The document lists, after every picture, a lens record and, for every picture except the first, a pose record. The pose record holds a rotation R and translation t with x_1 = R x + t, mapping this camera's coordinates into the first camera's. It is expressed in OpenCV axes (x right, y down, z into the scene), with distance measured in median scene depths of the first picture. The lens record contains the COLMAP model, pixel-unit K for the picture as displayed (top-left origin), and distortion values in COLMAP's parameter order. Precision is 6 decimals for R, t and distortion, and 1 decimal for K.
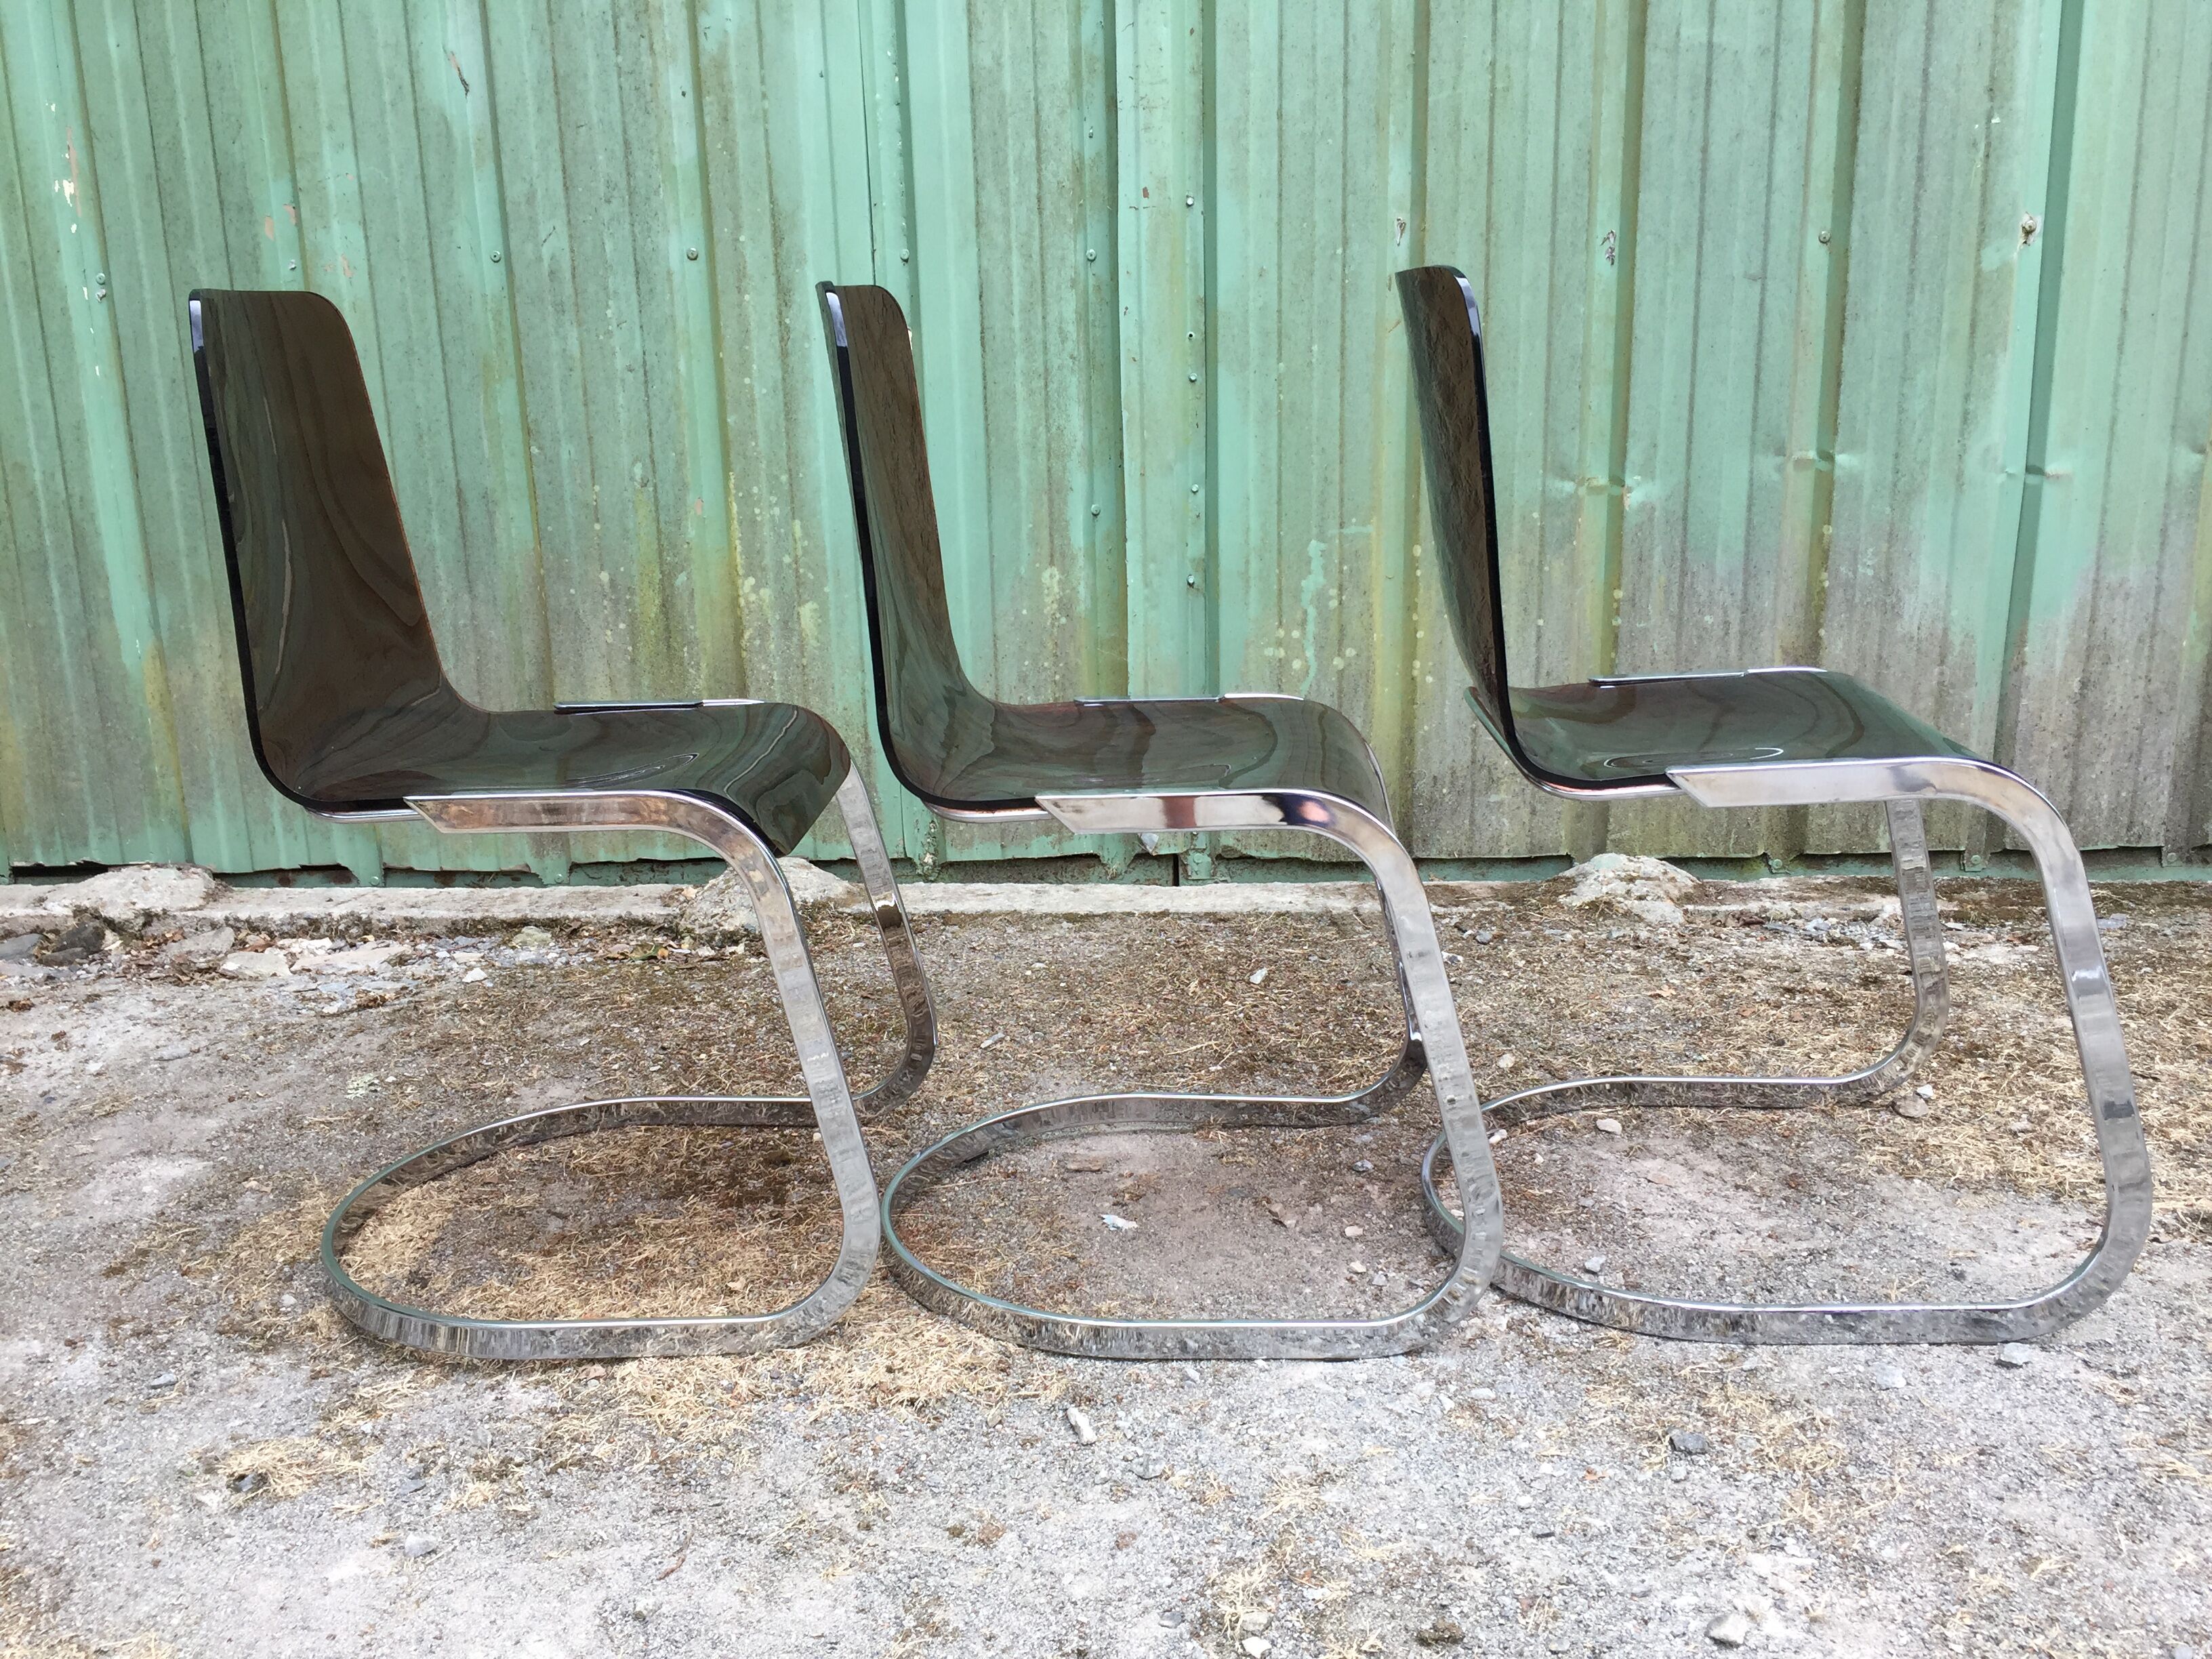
lens RADIAL K [[1892.1, 0, 1118.8], [0, 1892.1, 829.7], [0, 0, 1]] dist [0.085475, -0.117920]
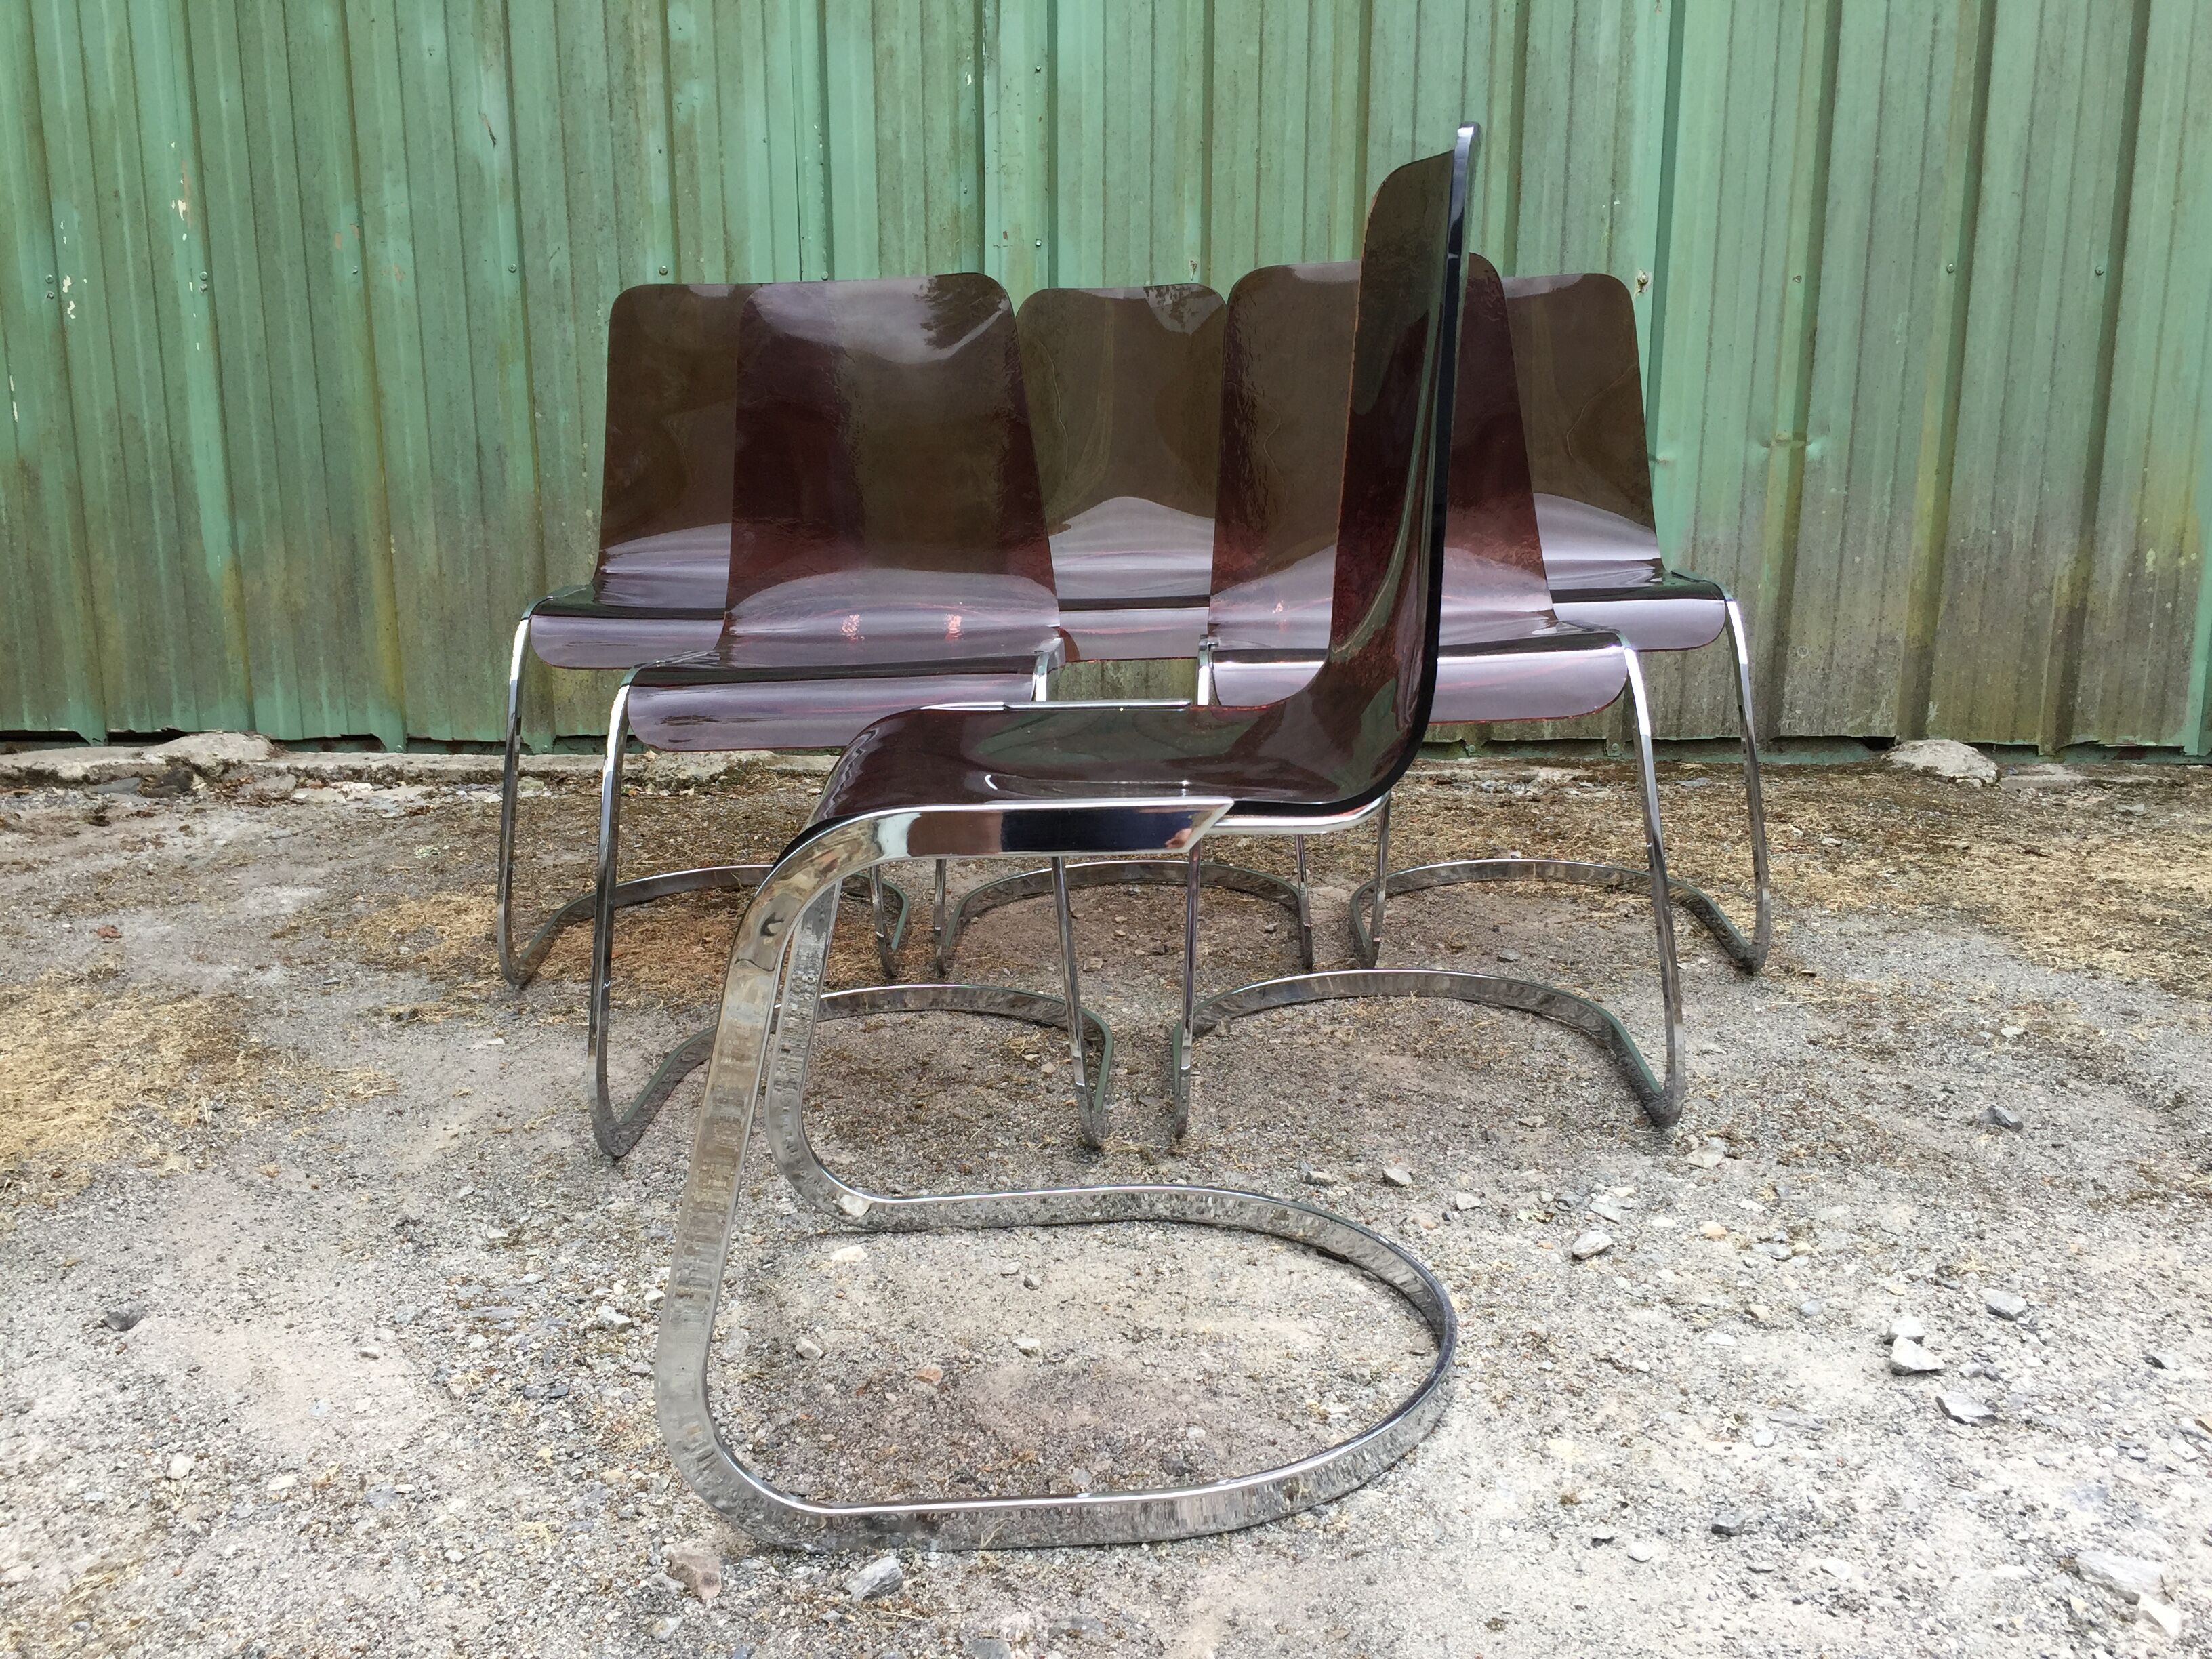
lens RADIAL K [[1892.1, 0, 1122.3], [0, 1892.1, 834.9], [0, 0, 1]] dist [0.085475, -0.117920]
pose [[0.998260, 0.012952, 0.057525, 0.025051], [-0.011540, 0.999625, -0.024818, 0.122931], [-0.057825, 0.024111, 0.998036, -0.340782]]
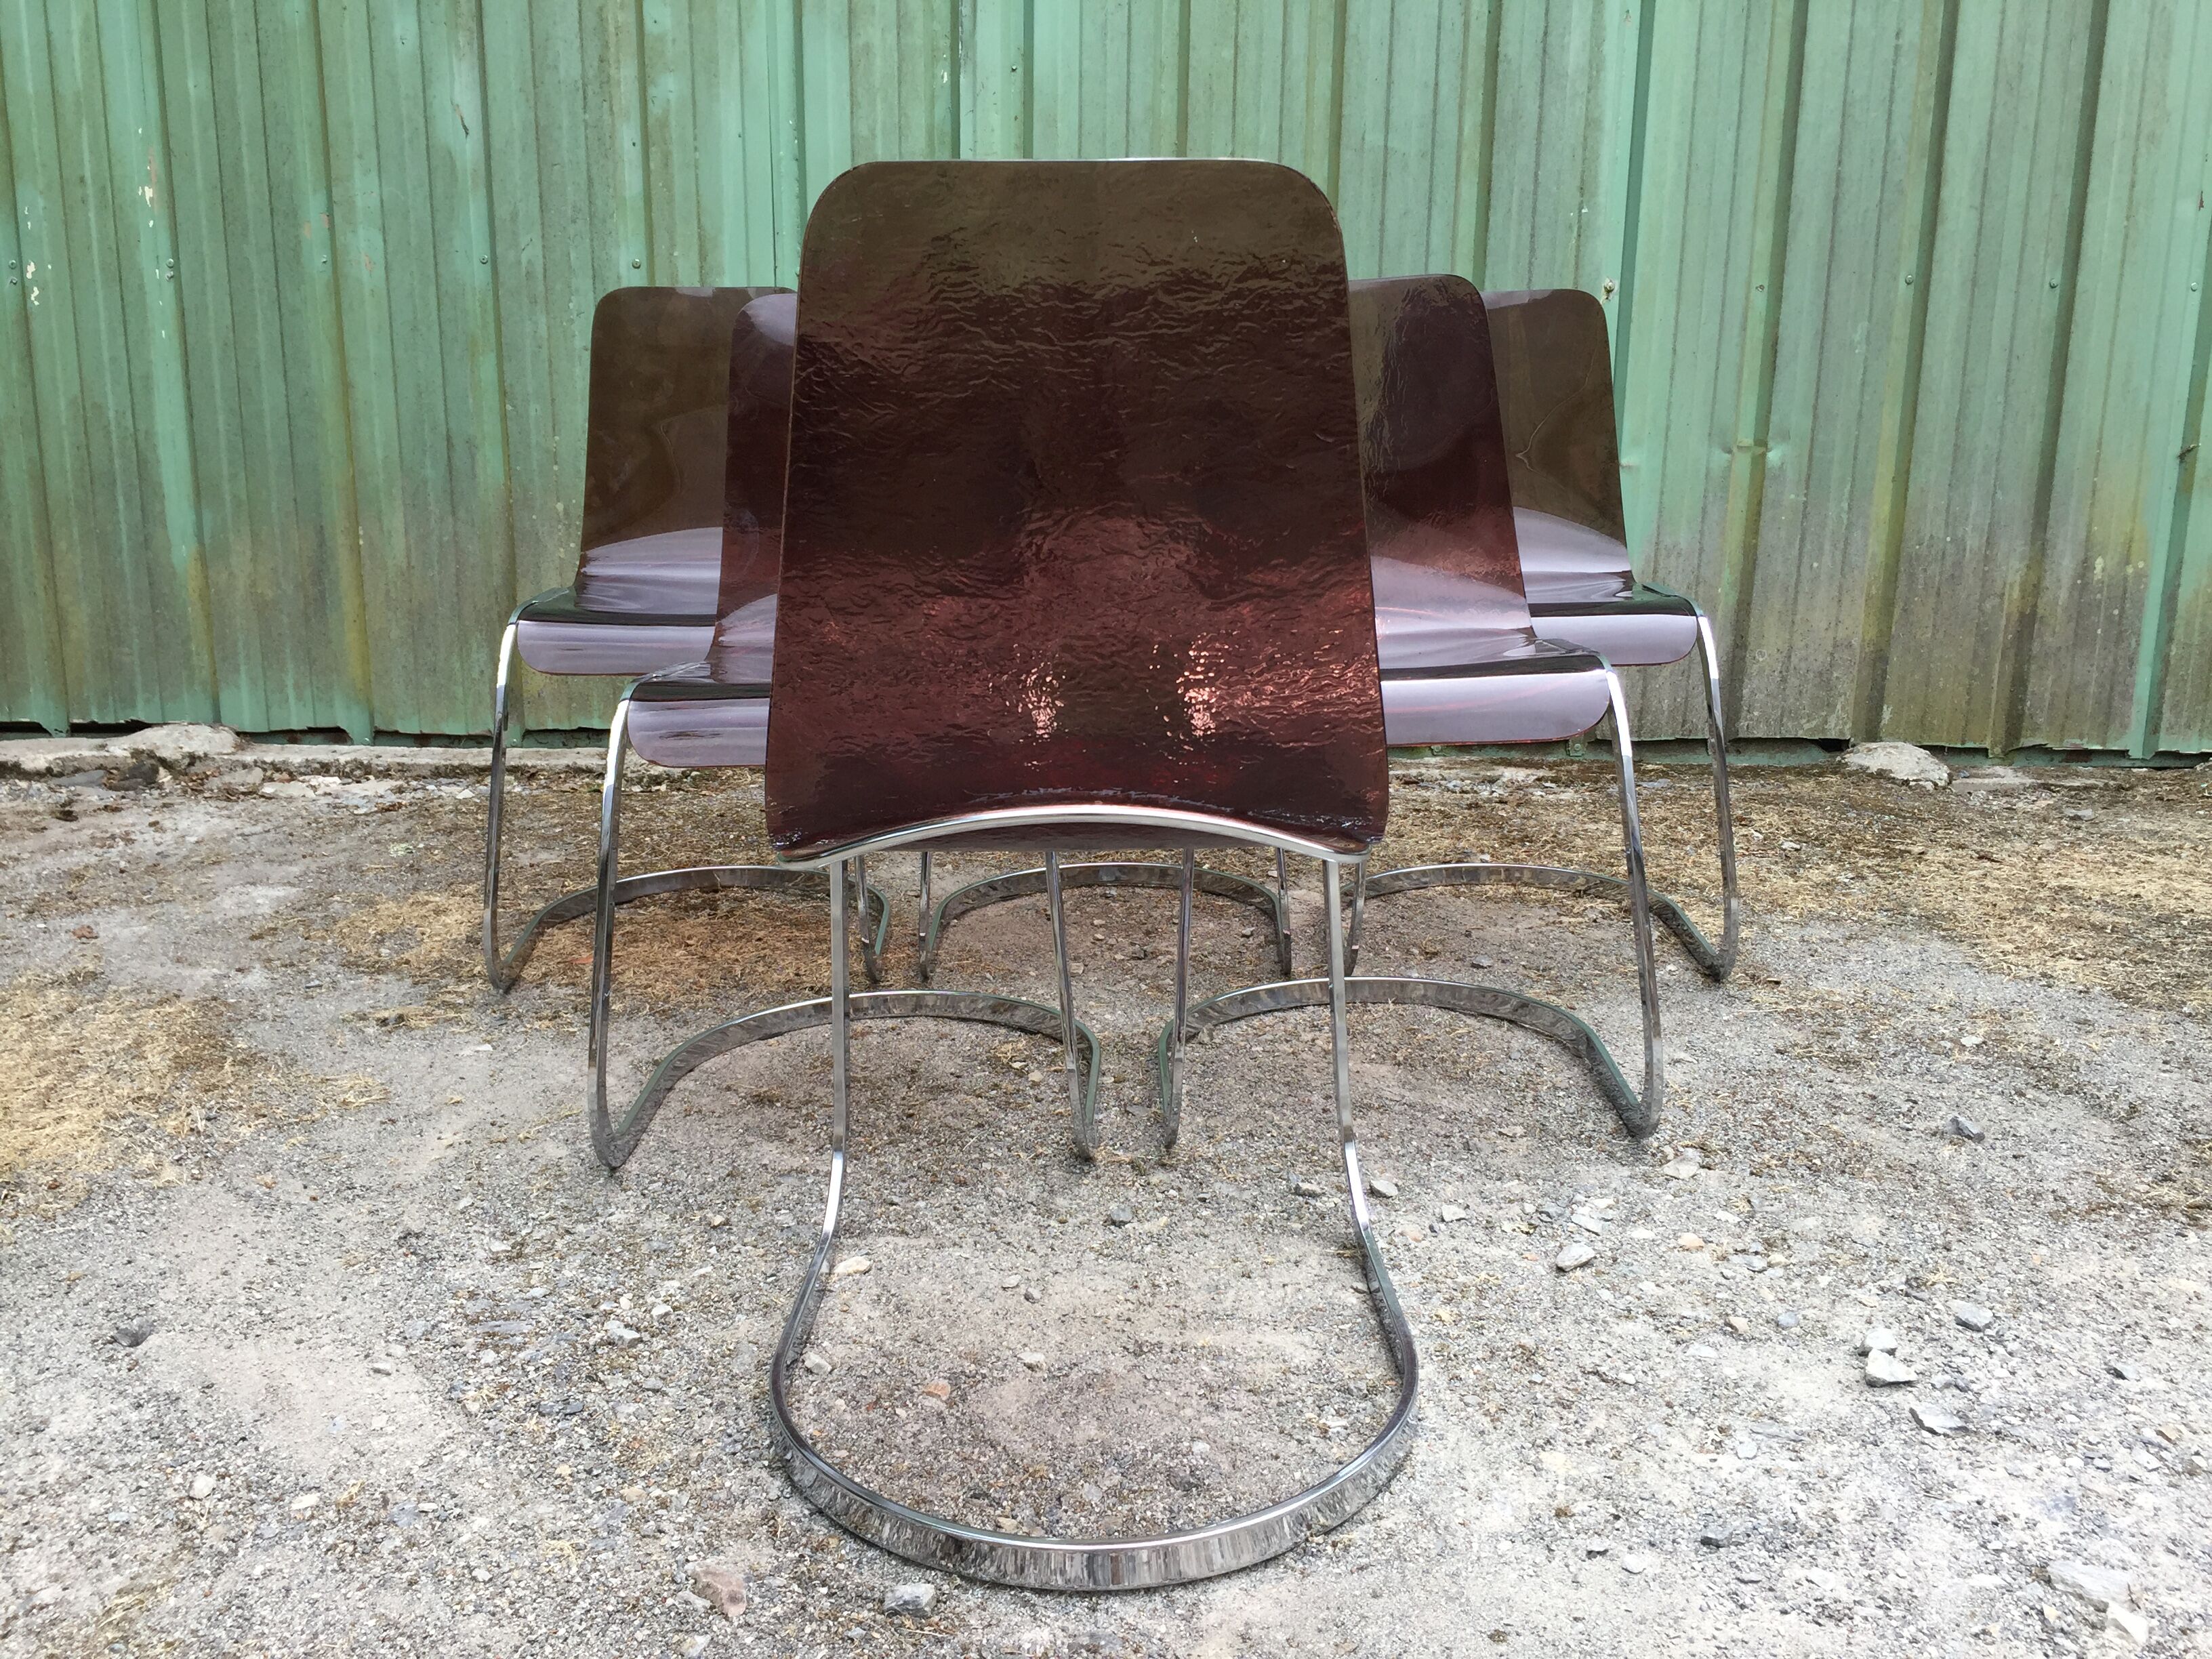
lens RADIAL K [[1892.1, 0, 1124.6], [0, 1892.1, 840.9], [0, 0, 1]] dist [0.085475, -0.117920]
pose [[0.996099, 0.016491, 0.086690, 0.007069], [-0.015701, 0.999829, -0.009792, 0.108455], [-0.086837, 0.008393, 0.996187, -0.351949]]
